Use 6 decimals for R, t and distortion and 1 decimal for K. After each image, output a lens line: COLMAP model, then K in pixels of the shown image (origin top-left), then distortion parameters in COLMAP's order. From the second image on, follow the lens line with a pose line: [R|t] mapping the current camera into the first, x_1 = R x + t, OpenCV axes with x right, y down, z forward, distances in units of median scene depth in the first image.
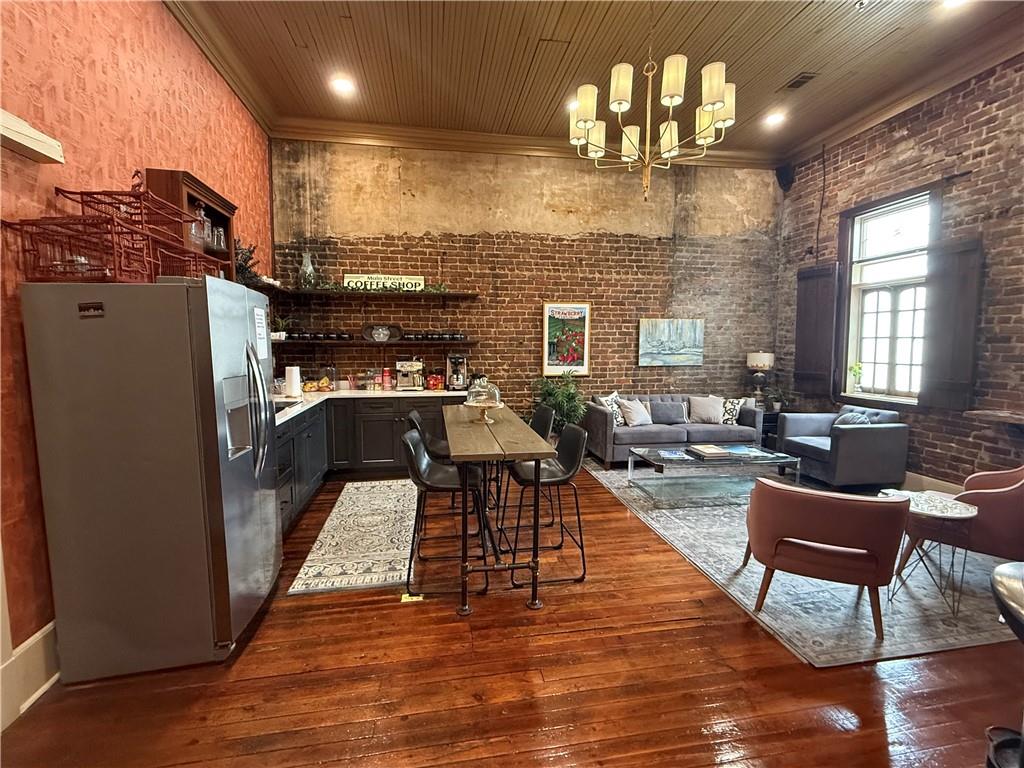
lens RADIAL K [[467.6, 0, 511.7], [0, 467.6, 384.8], [0, 0, 1]] dist [0.000583, 0.000201]
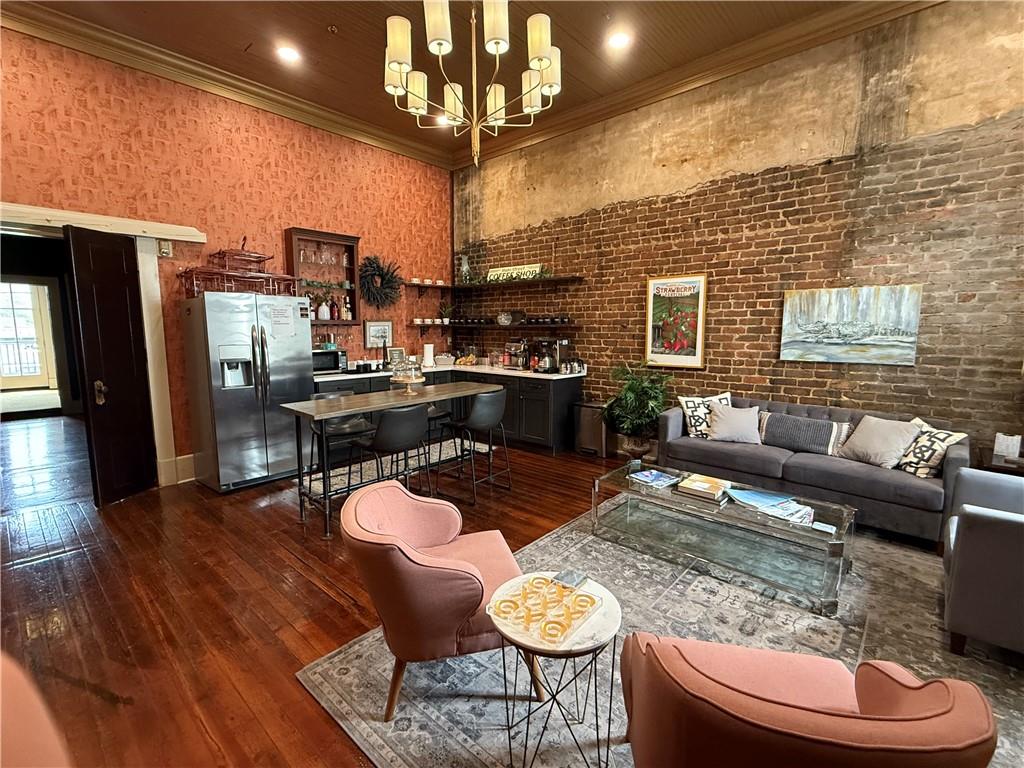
lens RADIAL K [[467.6, 0, 506.7], [0, 467.6, 383.4], [0, 0, 1]] dist [0.000583, 0.000201]
pose [[0.614008, 0.095365, -0.783517, 0.593102], [-0.067131, 0.995387, 0.068545, -0.027531], [0.786440, 0.010511, 0.617578, 0.273752]]
